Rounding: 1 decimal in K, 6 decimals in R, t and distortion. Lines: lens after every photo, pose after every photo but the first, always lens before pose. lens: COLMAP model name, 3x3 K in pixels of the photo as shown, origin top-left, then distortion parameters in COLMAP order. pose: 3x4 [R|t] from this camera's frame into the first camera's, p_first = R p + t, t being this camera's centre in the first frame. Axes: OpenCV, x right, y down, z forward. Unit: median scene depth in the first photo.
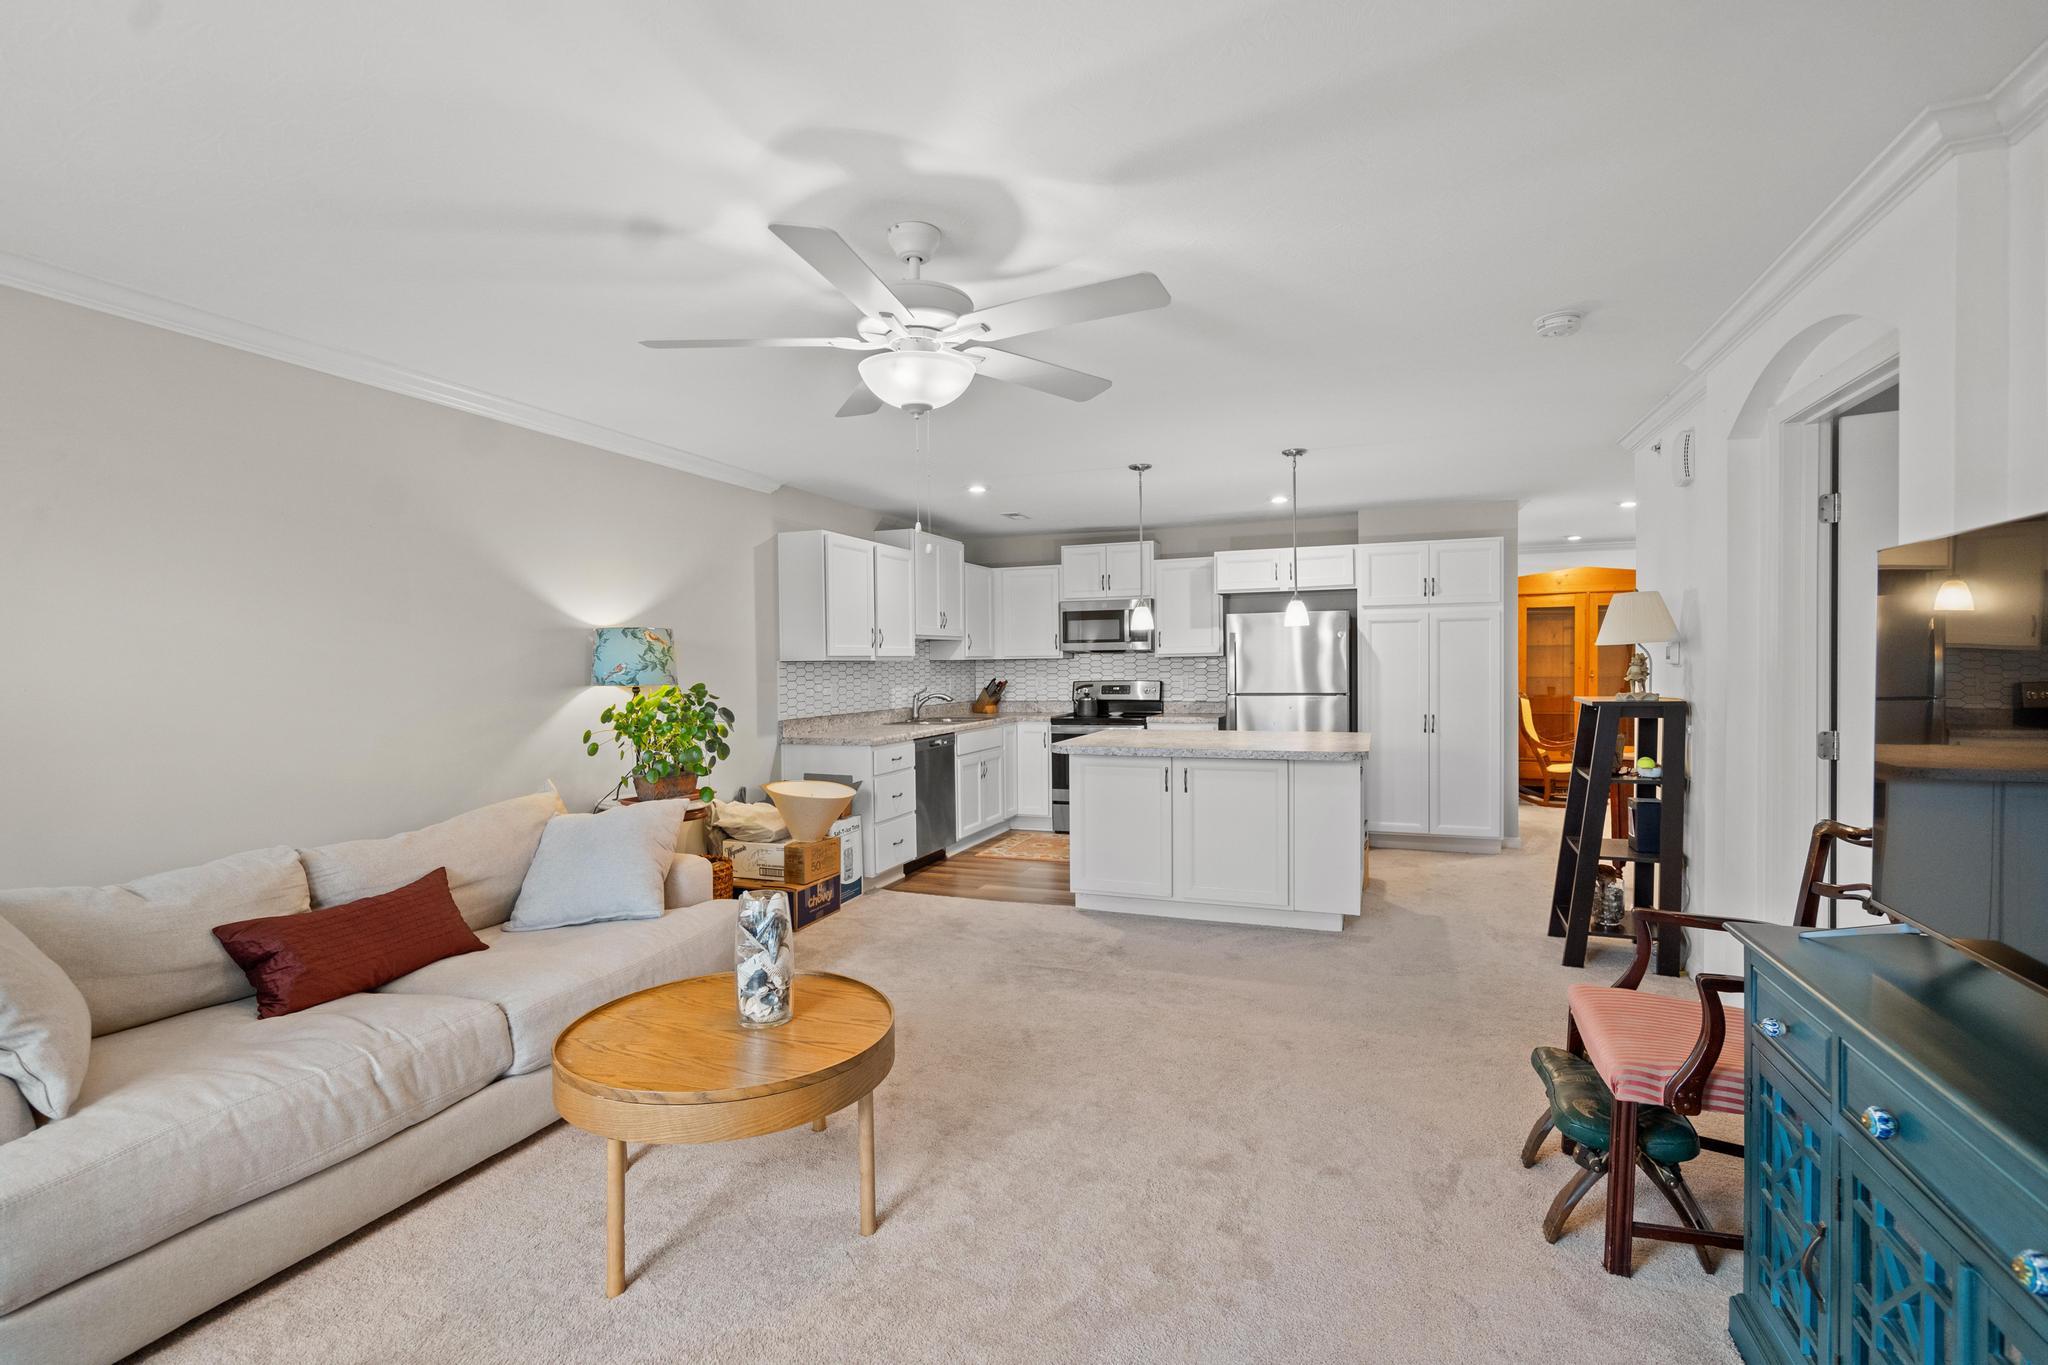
lens RADIAL K [[939.6, 0, 1020.8], [0, 939.6, 664.3], [0, 0, 1]] dist [-0.000416, 0.000109]
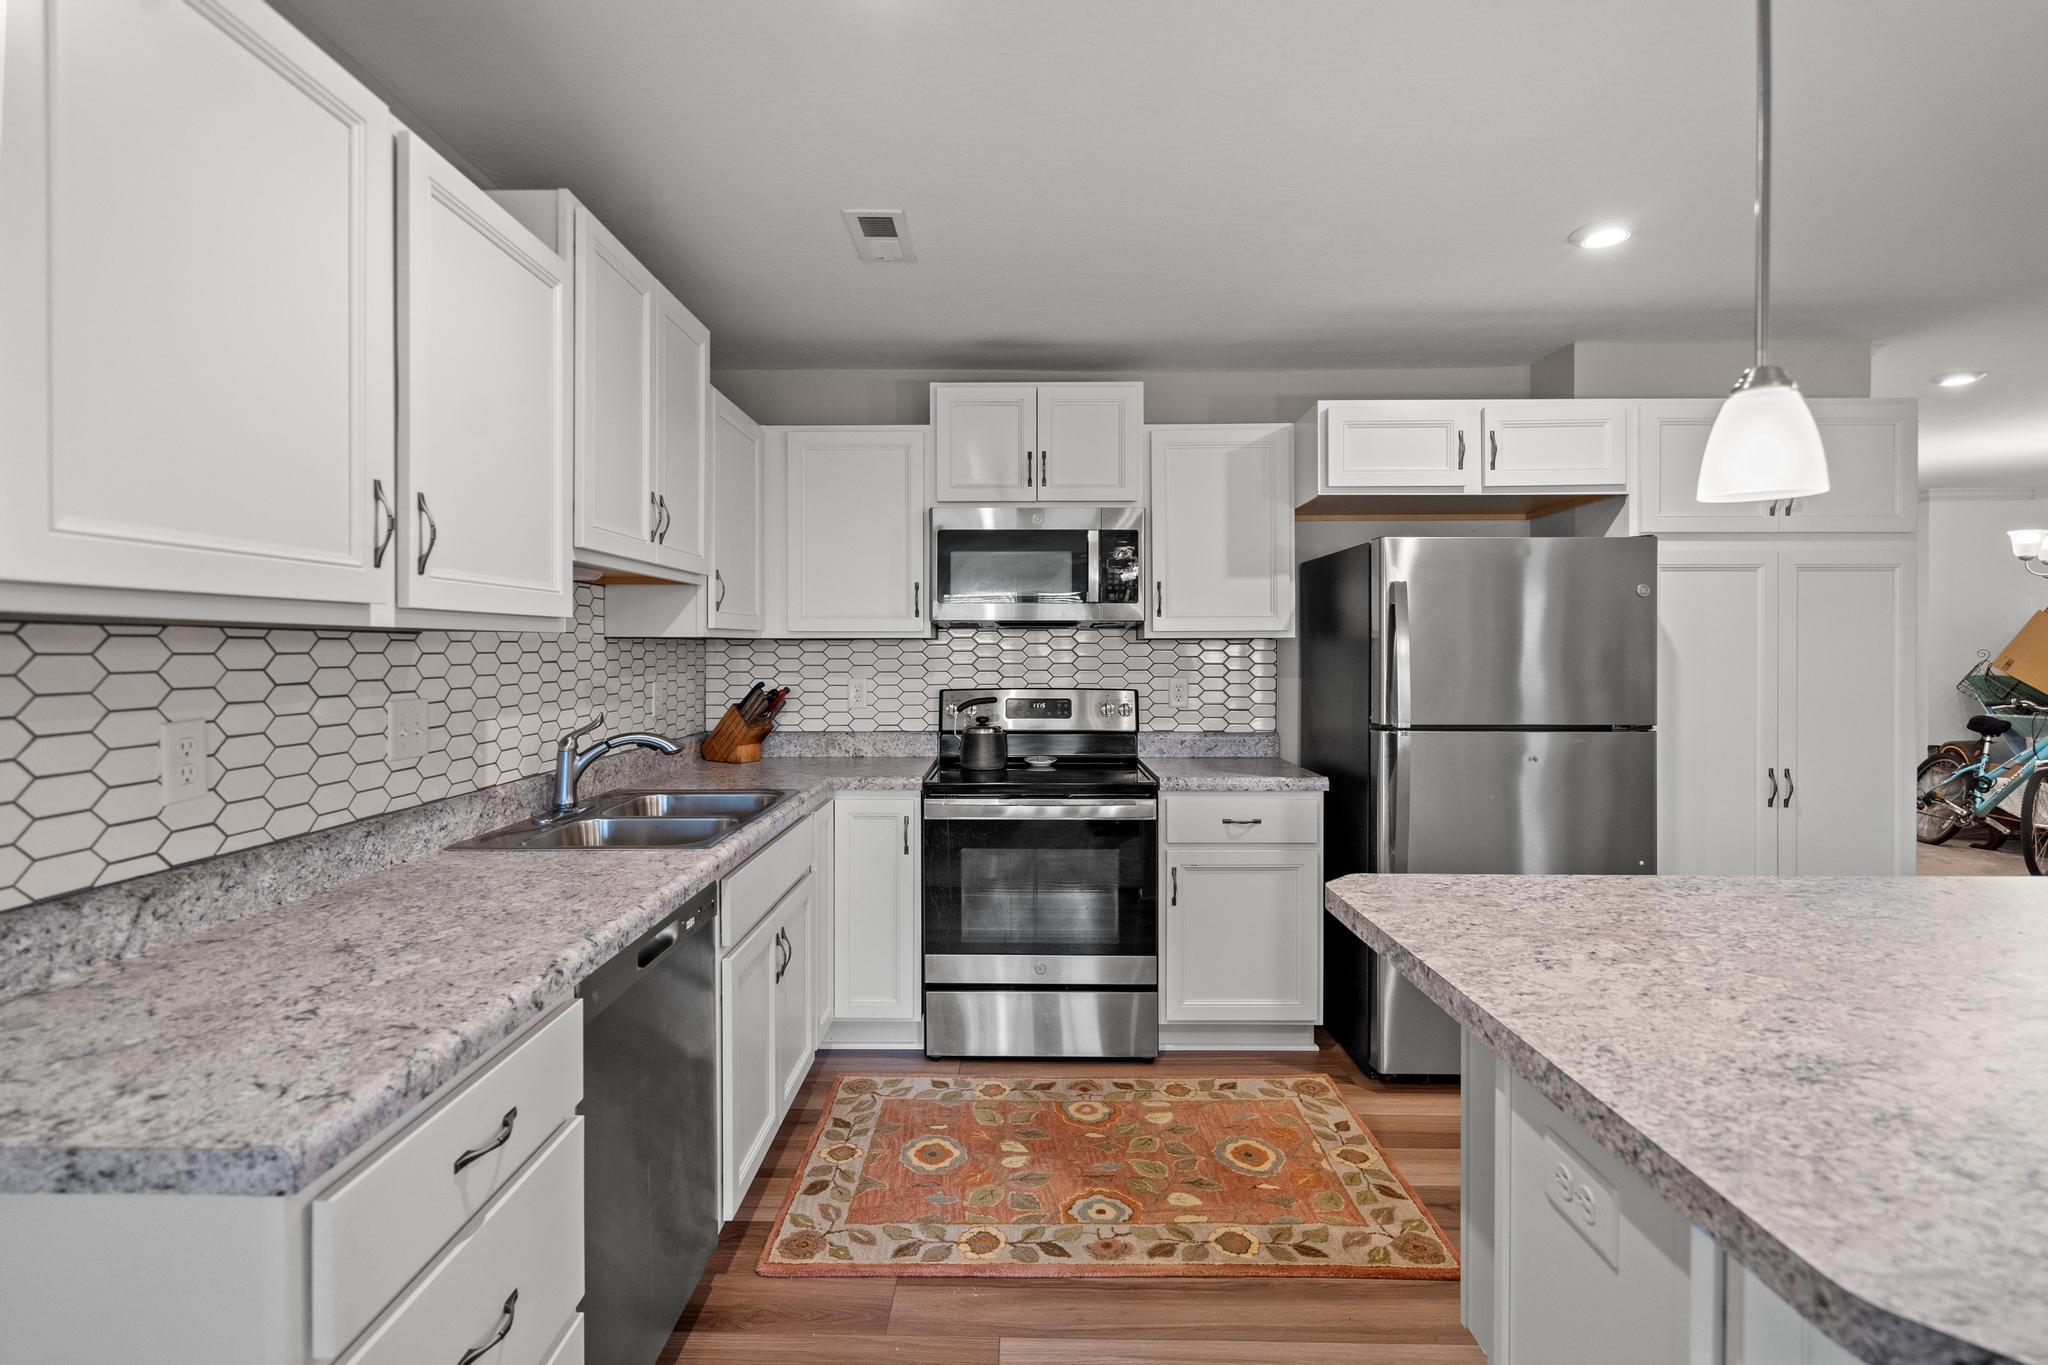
lens RADIAL K [[948.0, 0, 1008.2], [0, 948.0, 653.7], [0, 0, 1]] dist [0.001242, -0.000021]
pose [[0.939881, 0.011456, 0.341309, -0.081231], [-0.011729, 0.999930, -0.001264, 0.001218], [-0.341300, -0.002815, 0.939950, 0.640556]]
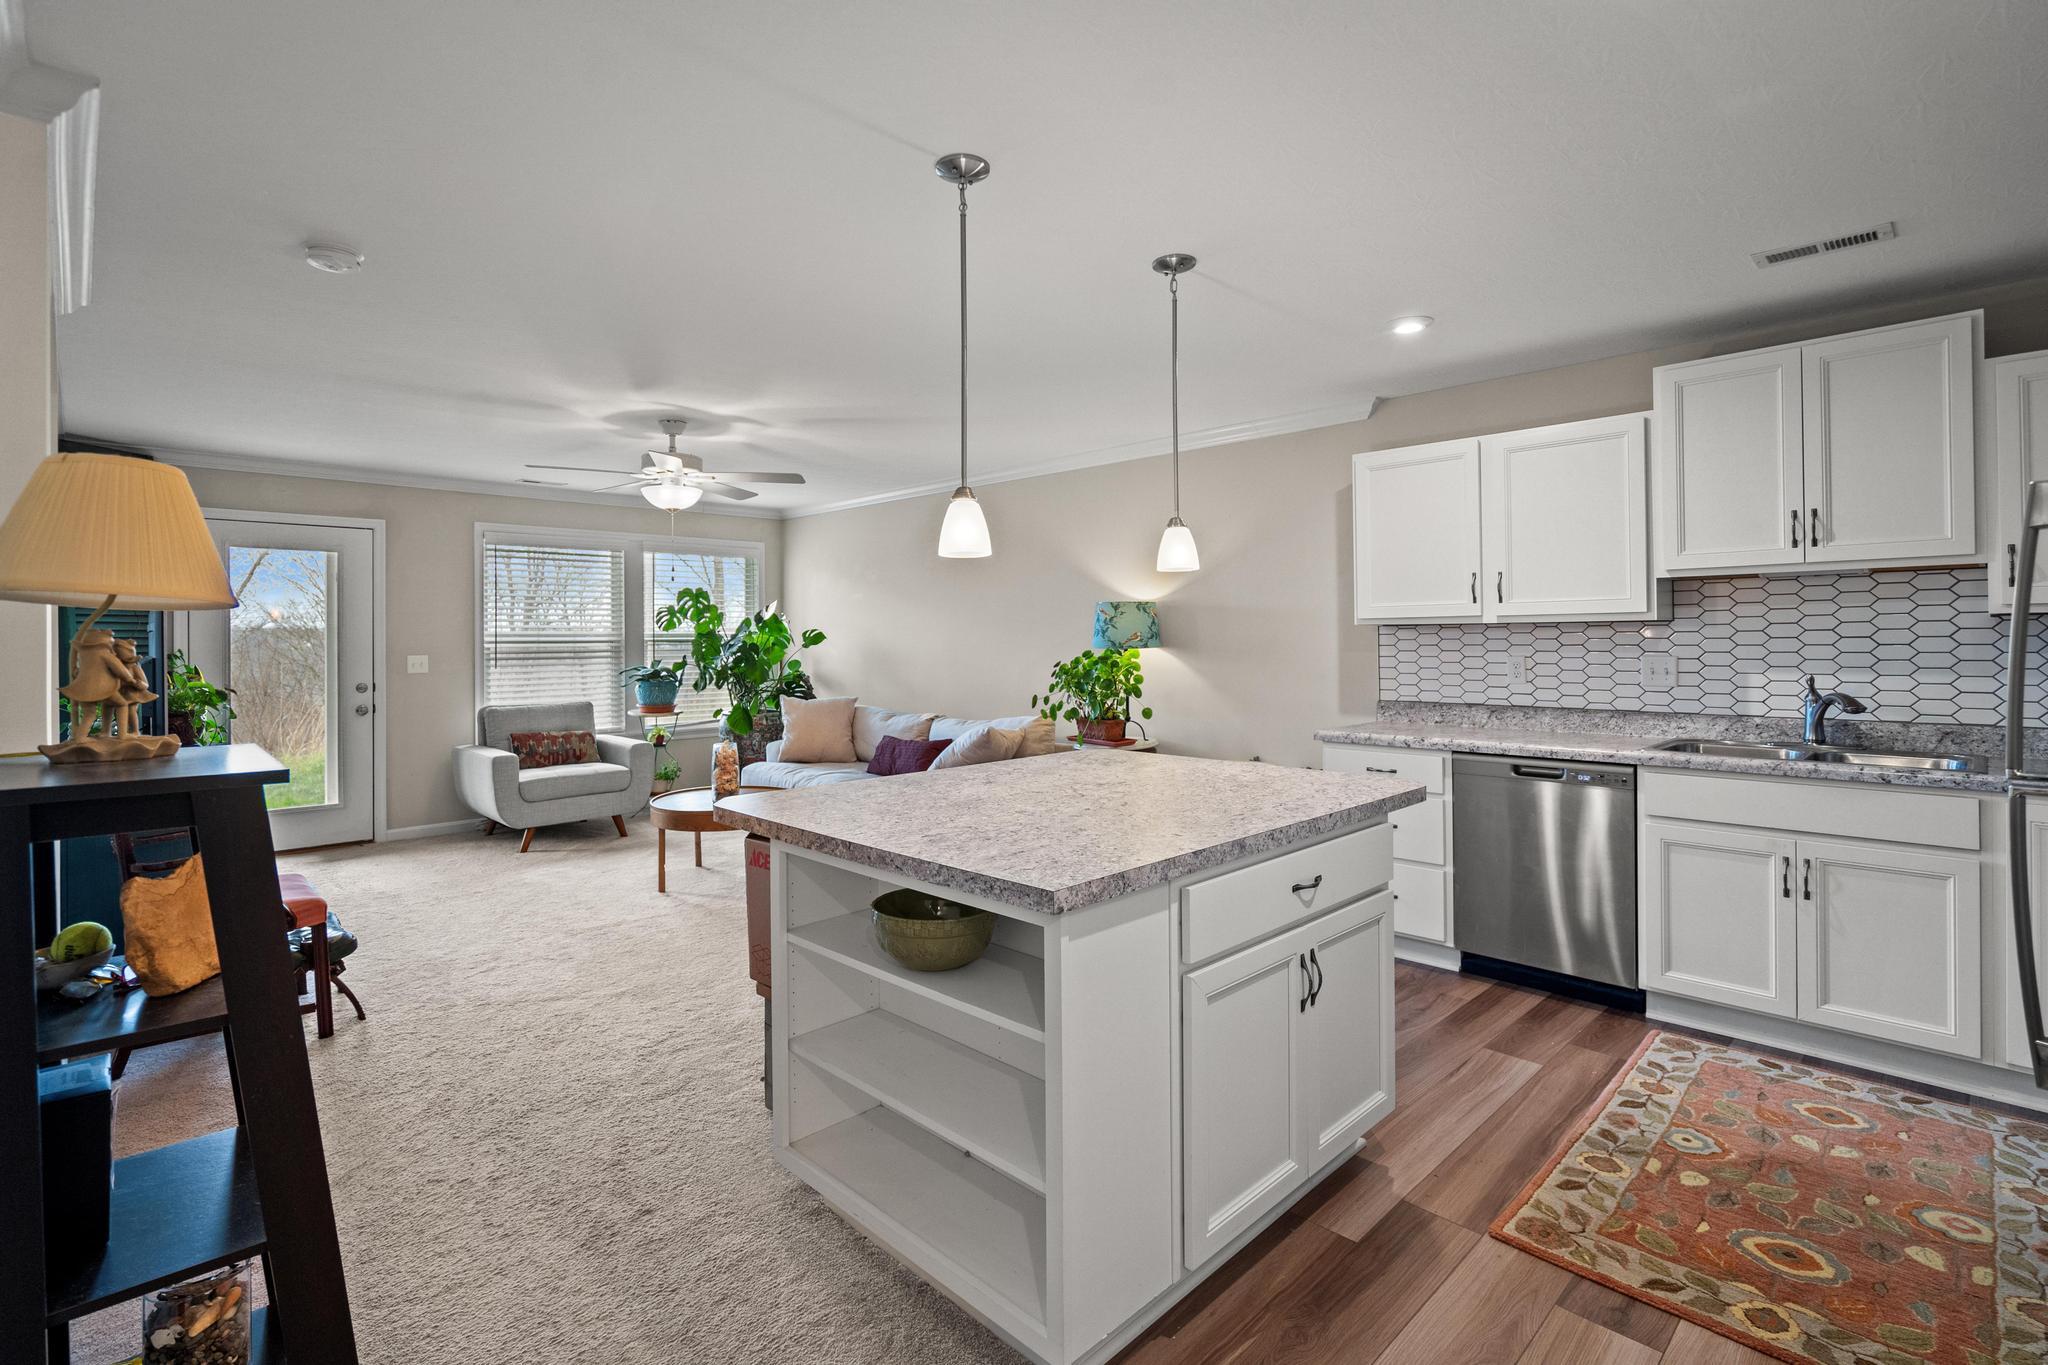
lens RADIAL K [[935.8, 0, 1002.4], [0, 935.8, 638.2], [0, 0, 1]] dist [0.001532, 0.000305]
pose [[-0.427231, 0.013700, -0.904039, 0.481242], [0.011361, 0.999888, 0.009784, -0.002922], [0.904071, -0.006090, -0.427339, 0.851913]]
